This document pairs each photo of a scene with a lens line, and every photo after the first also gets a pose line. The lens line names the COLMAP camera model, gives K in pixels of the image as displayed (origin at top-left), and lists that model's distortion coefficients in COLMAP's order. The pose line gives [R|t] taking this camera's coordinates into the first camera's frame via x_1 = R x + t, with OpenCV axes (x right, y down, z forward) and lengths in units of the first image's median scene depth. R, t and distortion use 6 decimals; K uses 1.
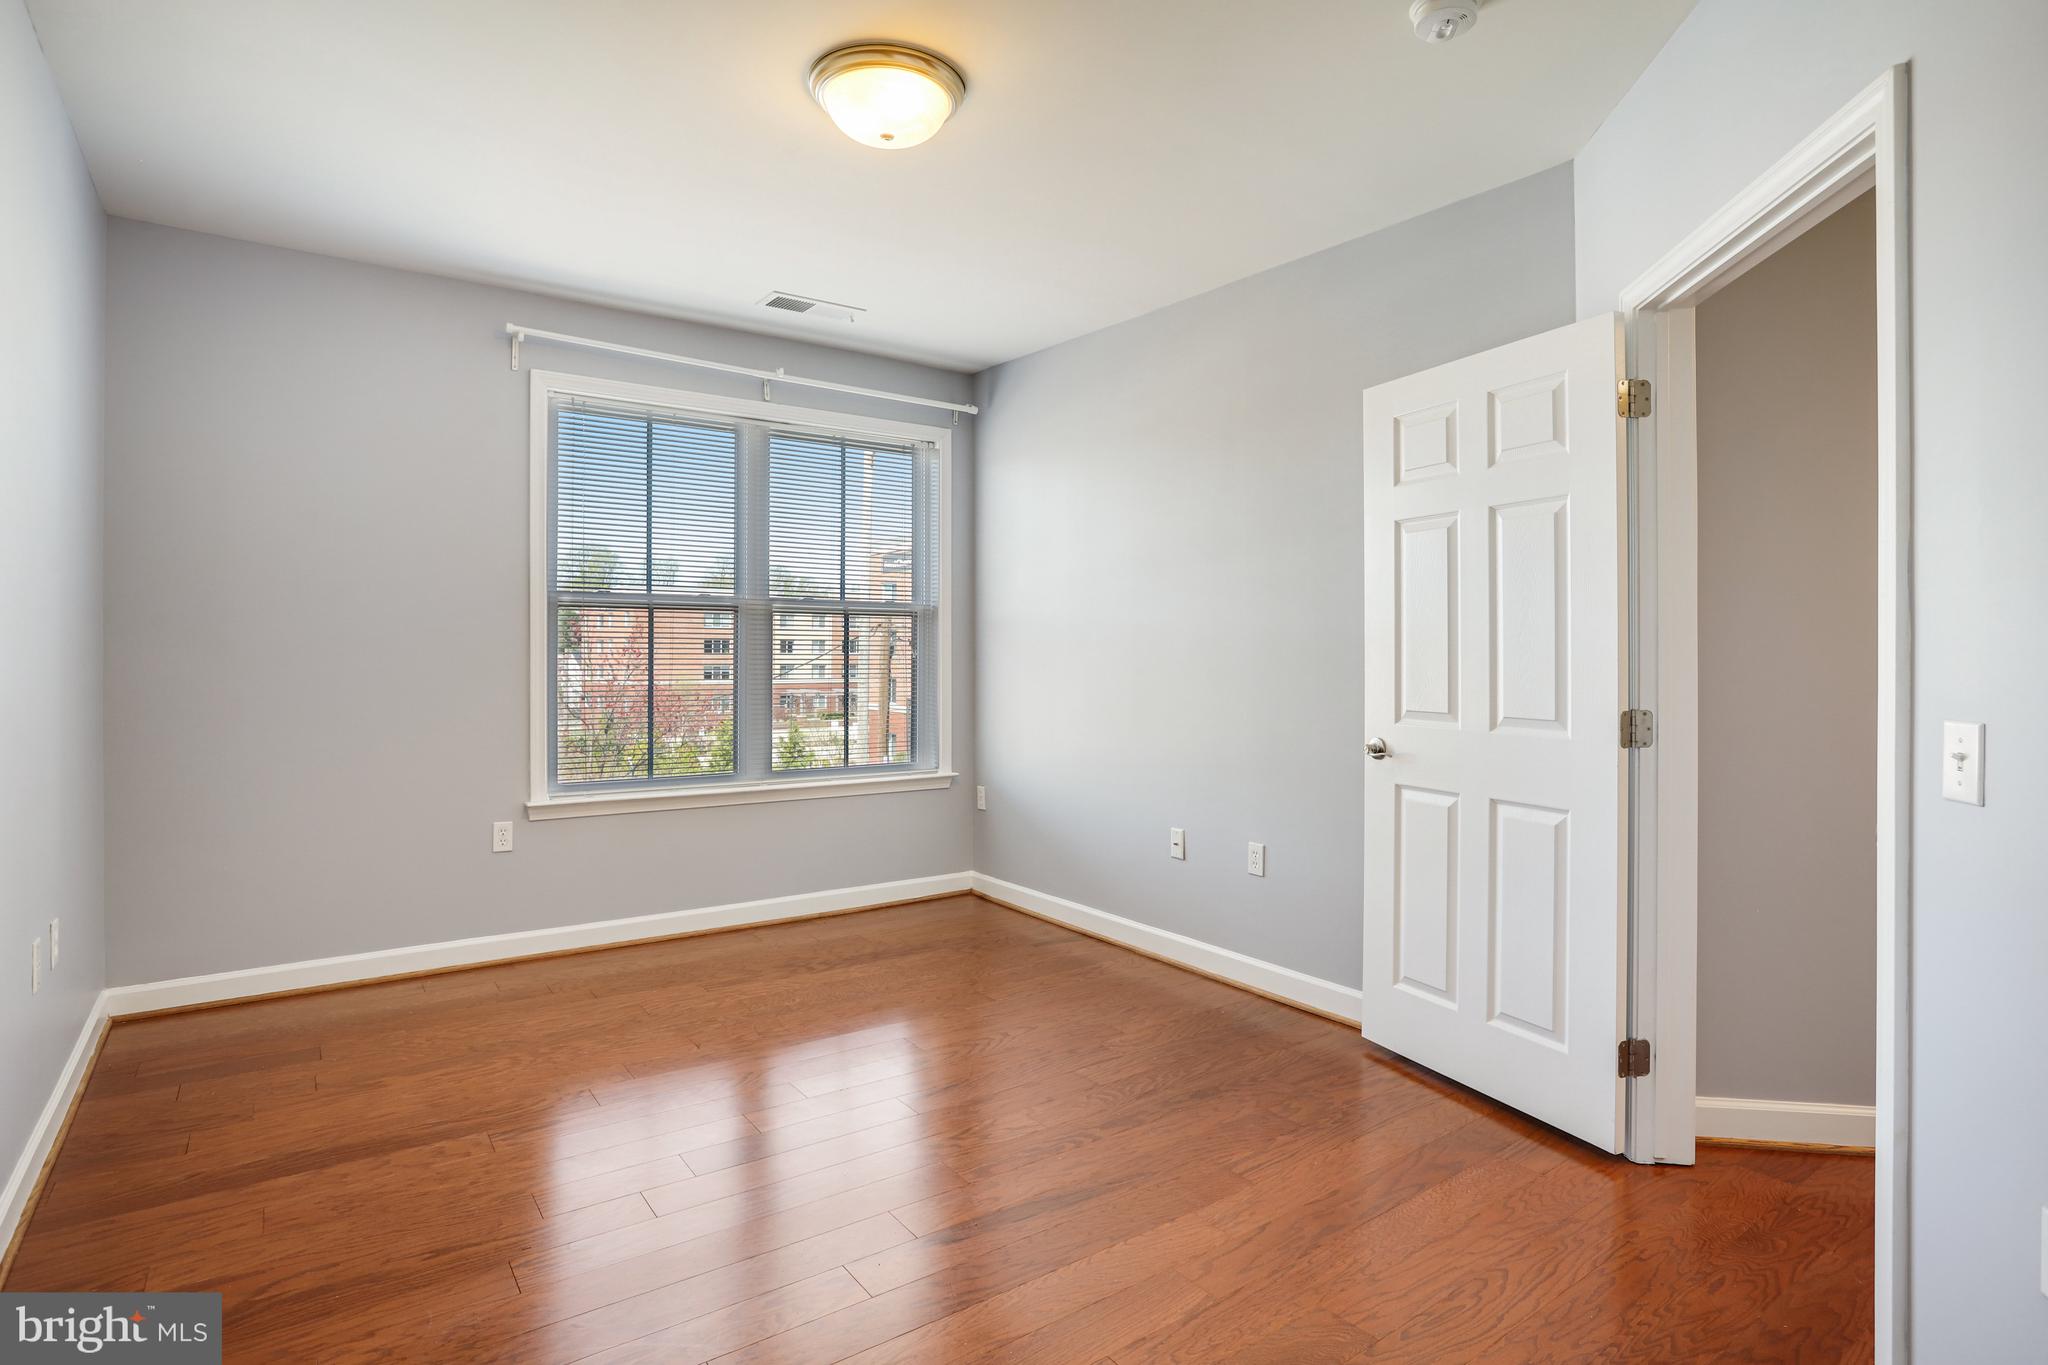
lens RADIAL K [[1015.4, 0, 1028.3], [0, 1015.4, 682.0], [0, 0, 1]] dist [-0.072153, 0.037049]
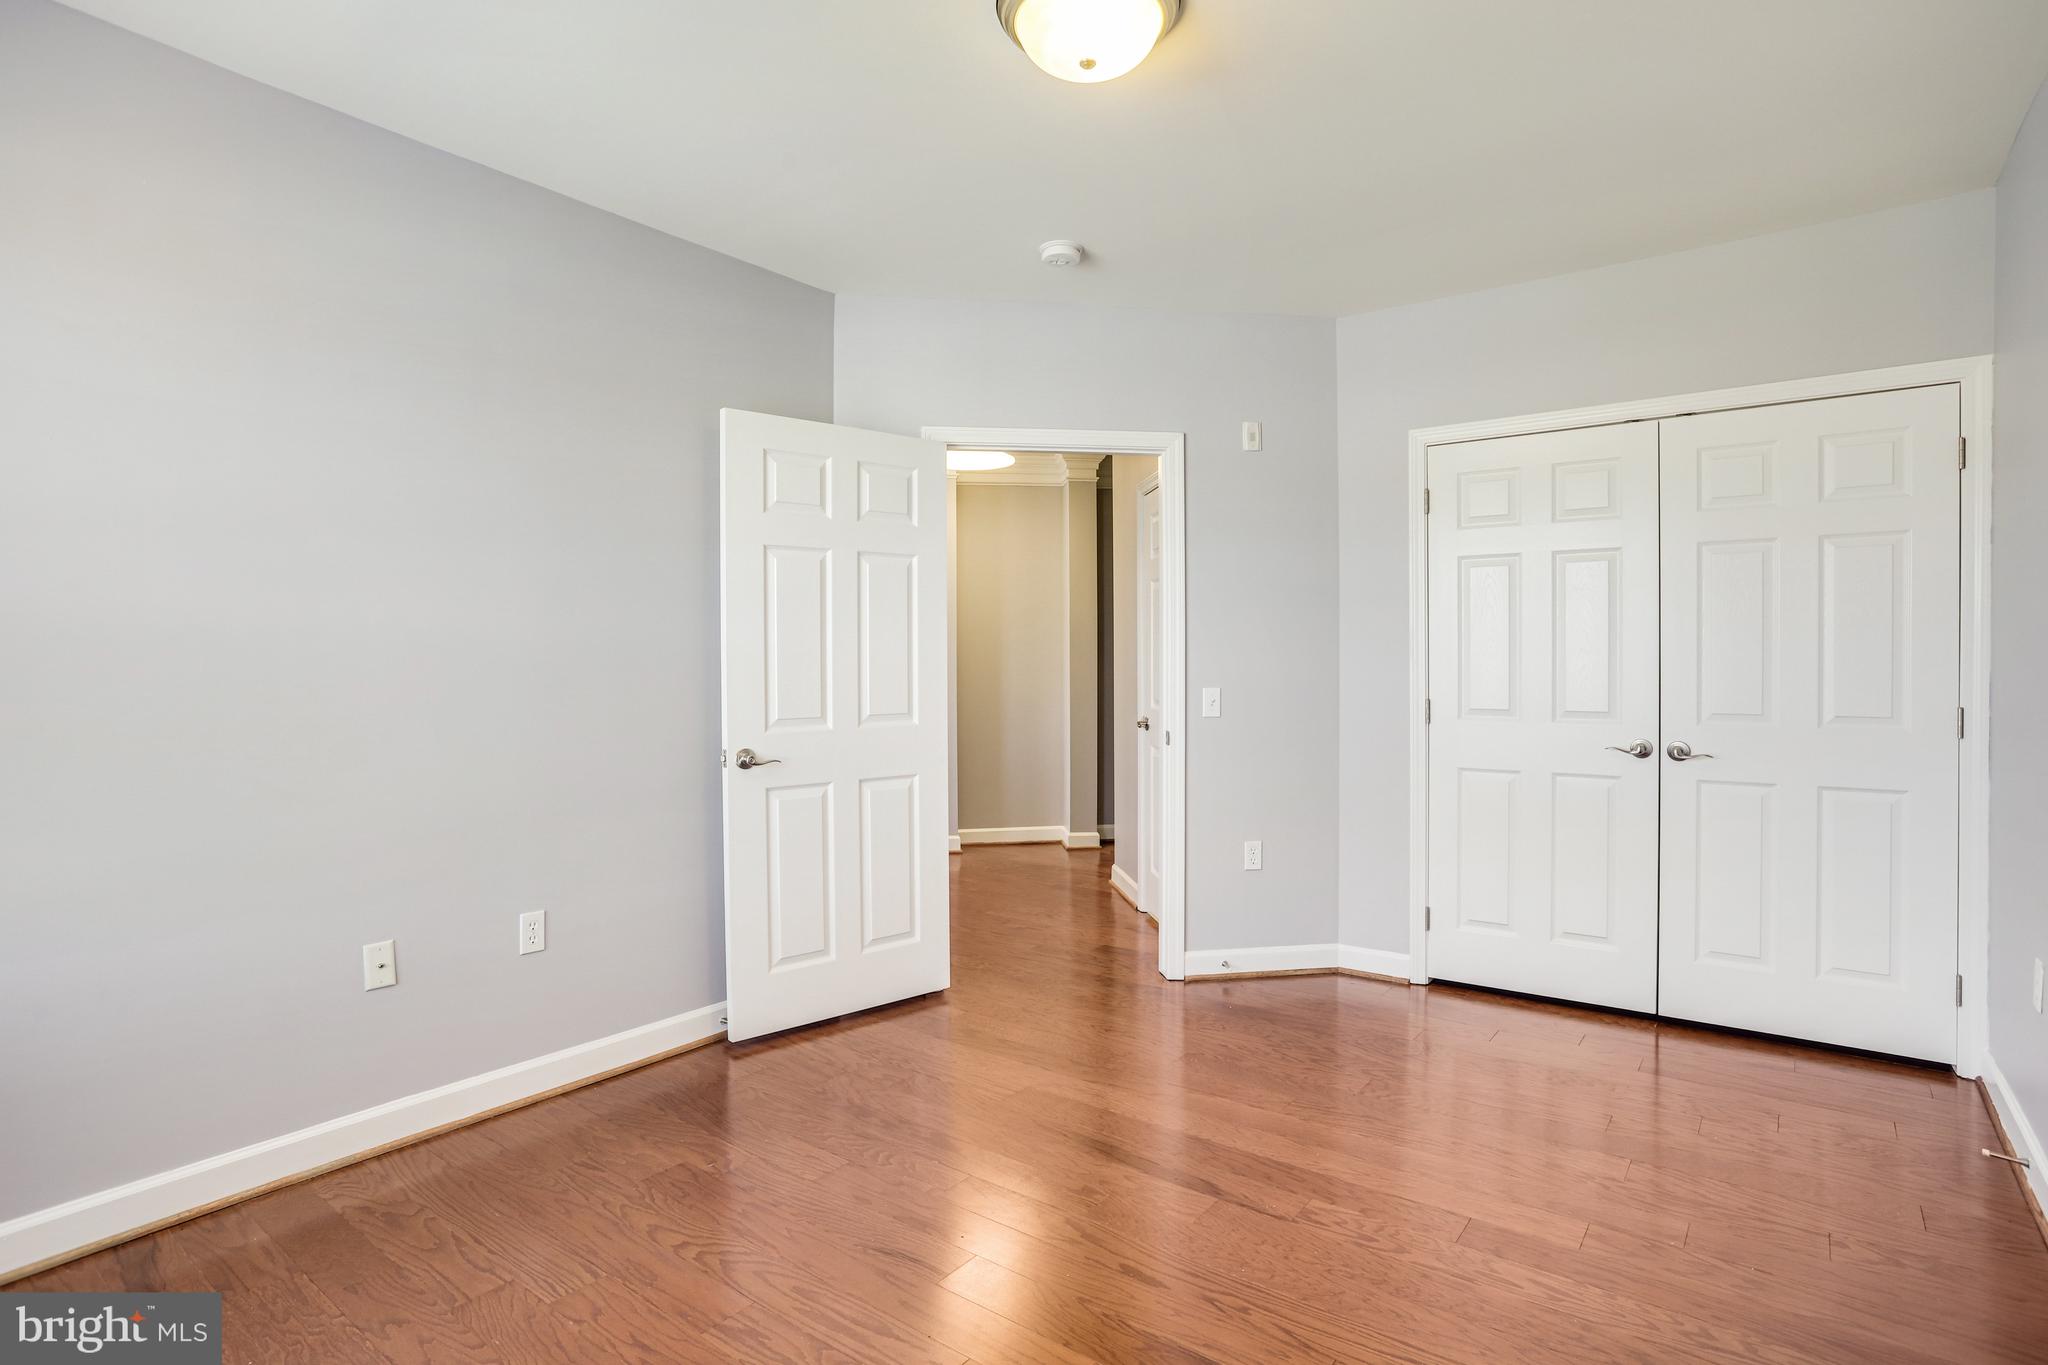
lens RADIAL K [[1030.5, 0, 1024.0], [0, 1030.5, 675.3], [0, 0, 1]] dist [-0.076401, 0.040785]
pose [[-0.272491, -0.018811, 0.961974, -0.700094], [0.029219, 0.999186, 0.027815, -0.038442], [-0.961714, 0.035688, -0.271720, 0.931027]]
